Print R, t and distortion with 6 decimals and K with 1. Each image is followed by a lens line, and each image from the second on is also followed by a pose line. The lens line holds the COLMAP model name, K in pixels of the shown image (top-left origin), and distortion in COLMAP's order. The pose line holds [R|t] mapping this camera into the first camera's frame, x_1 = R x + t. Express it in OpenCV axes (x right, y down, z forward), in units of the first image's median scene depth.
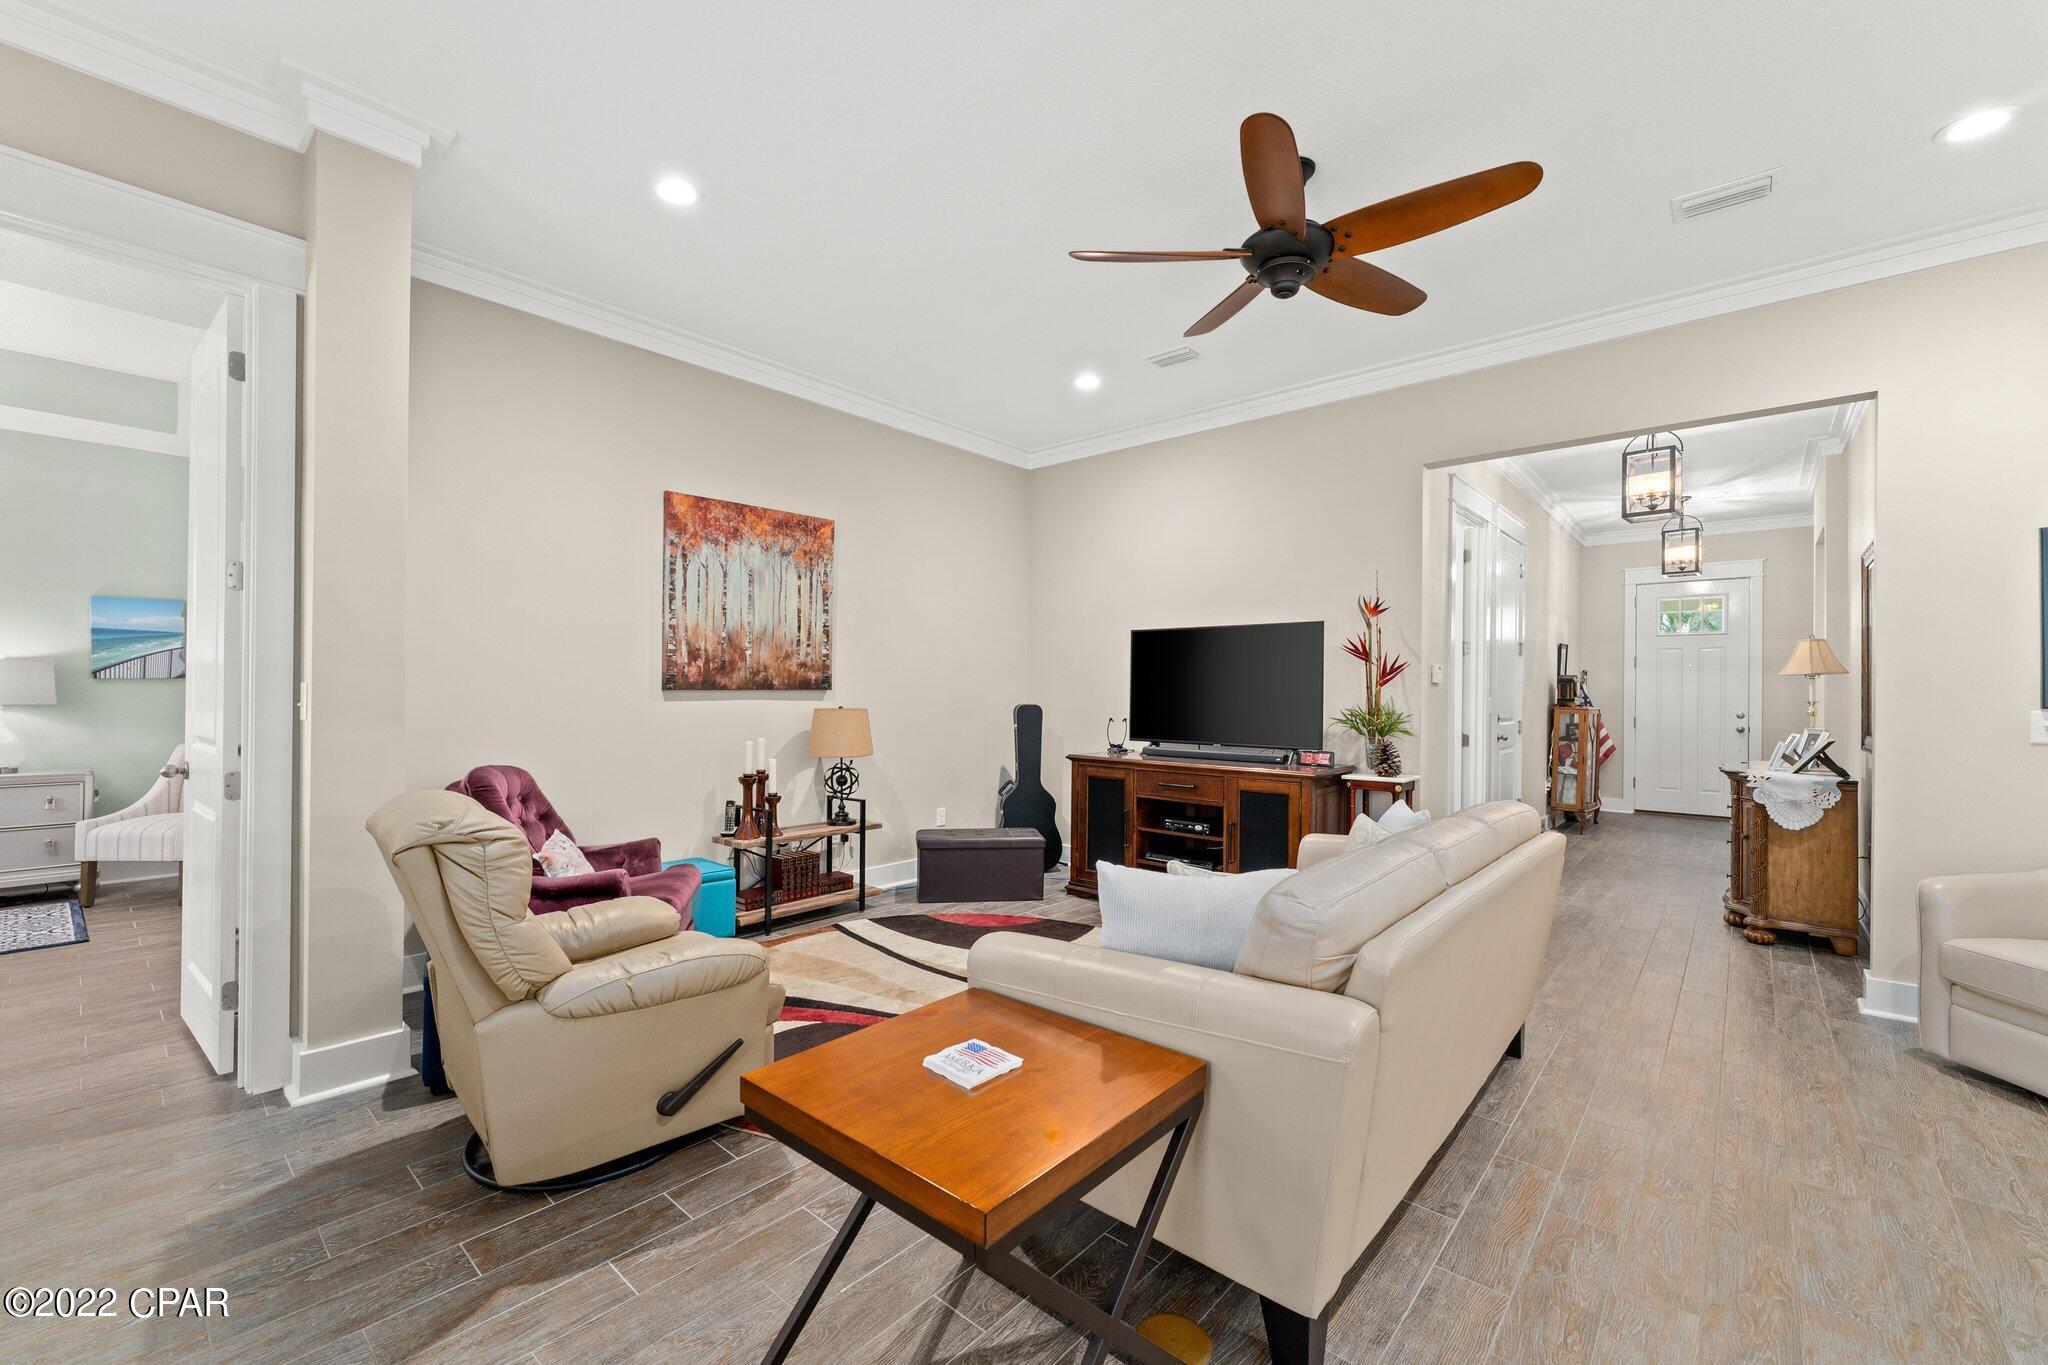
lens RADIAL K [[840.7, 0, 1024.0], [0, 840.7, 682.5], [0, 0, 1]] dist [-0.000494, -0.000079]
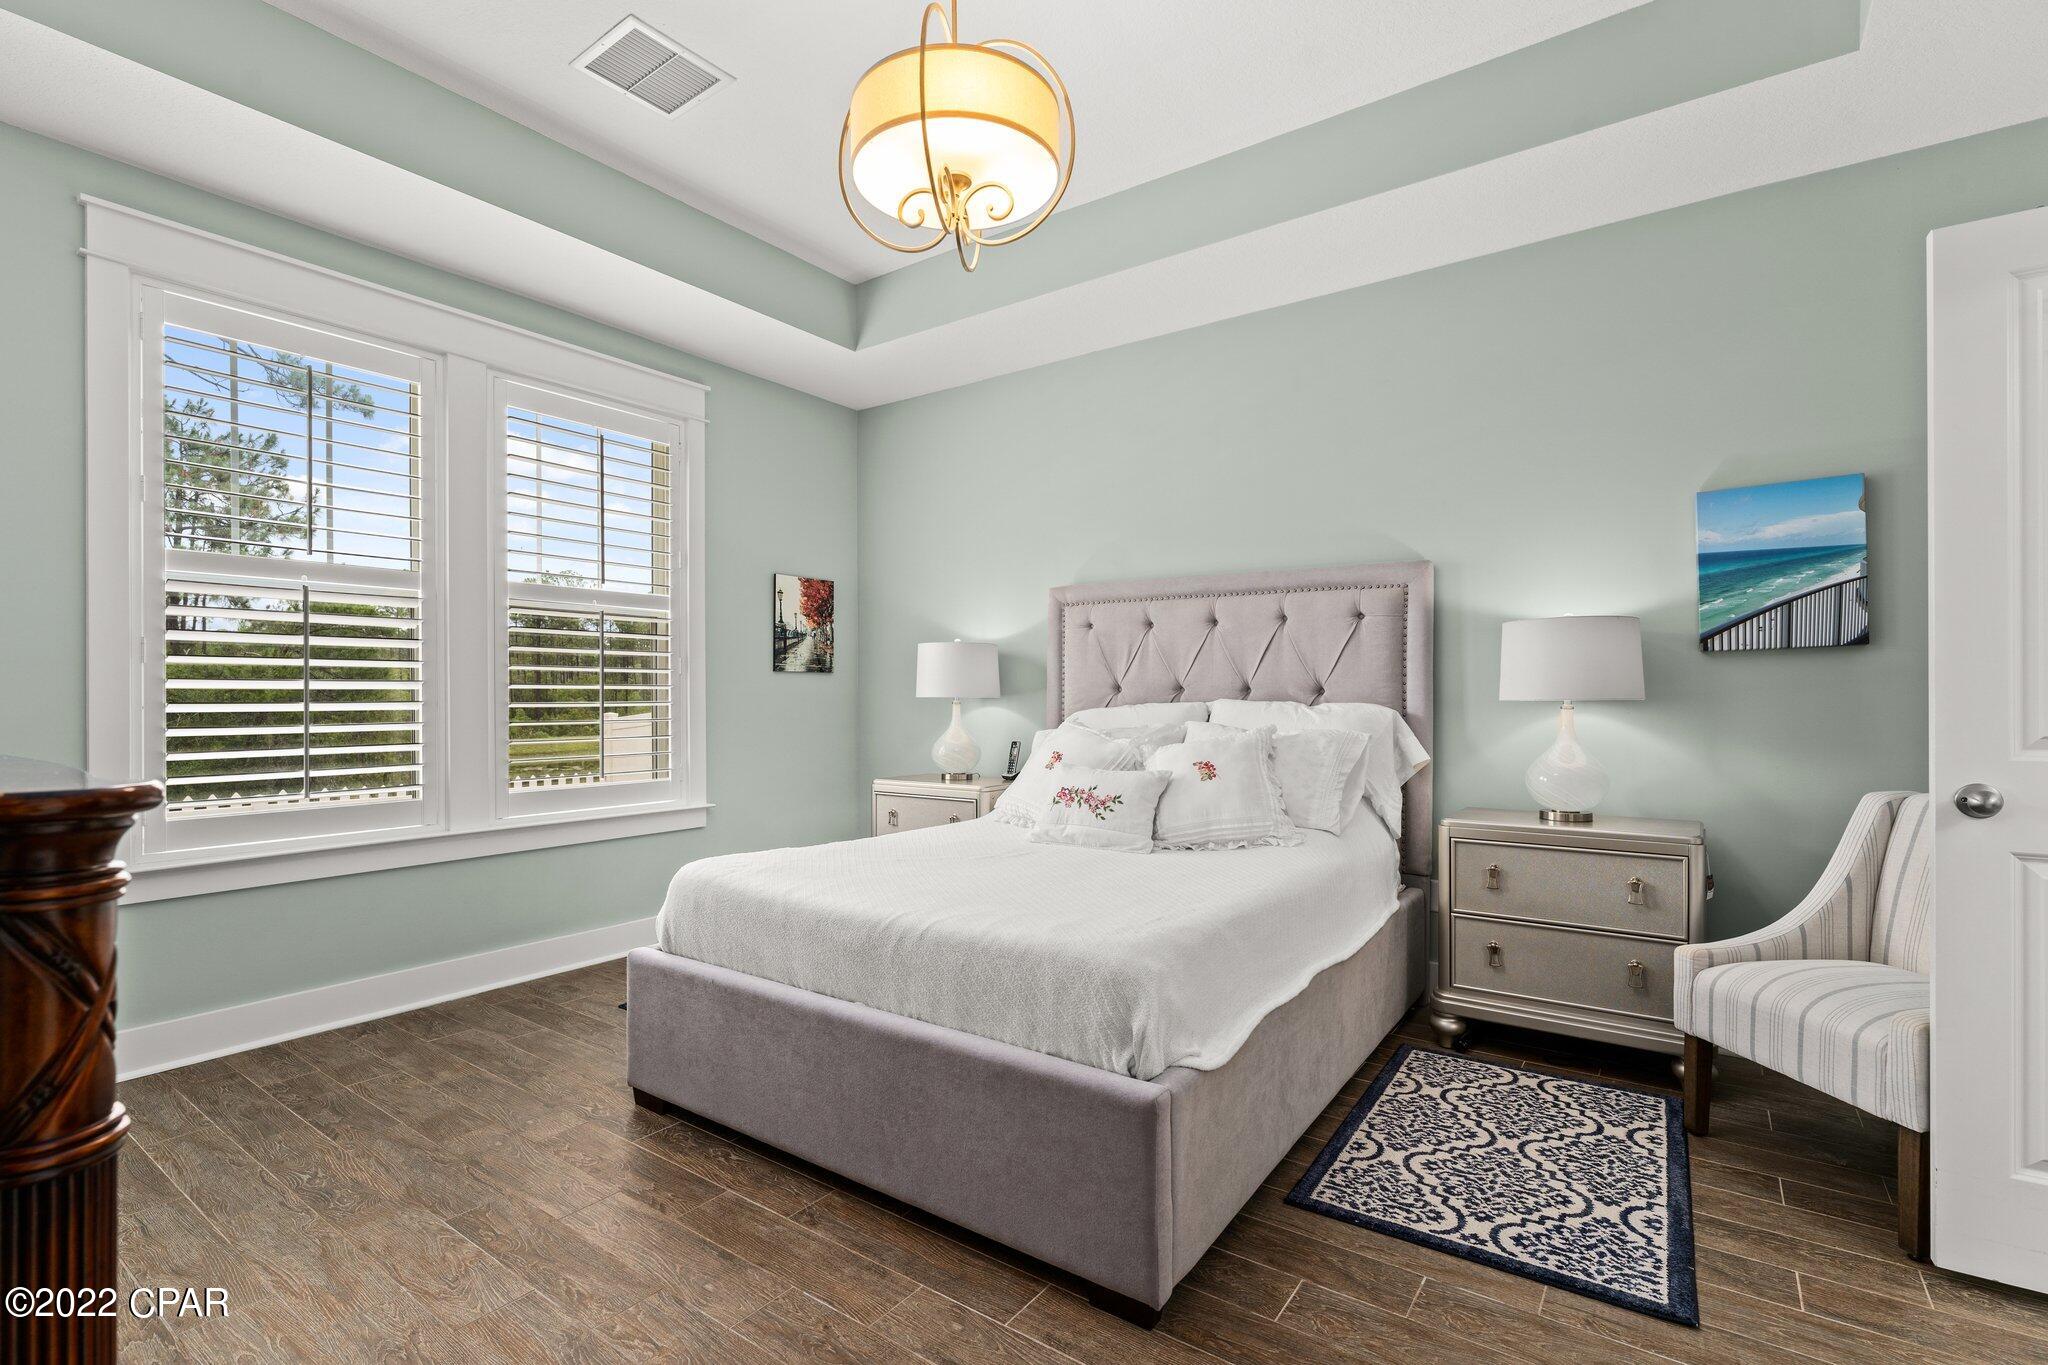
lens RADIAL K [[931.0, 0, 1024.0], [0, 931.0, 682.5], [0, 0, 1]] dist [-0.001348, -0.000184]
pose [[0.097739, -0.009368, -0.995168, -0.610717], [0.011442, 0.999900, -0.008289, 0.015935], [0.995146, -0.010577, 0.097837, 0.557335]]
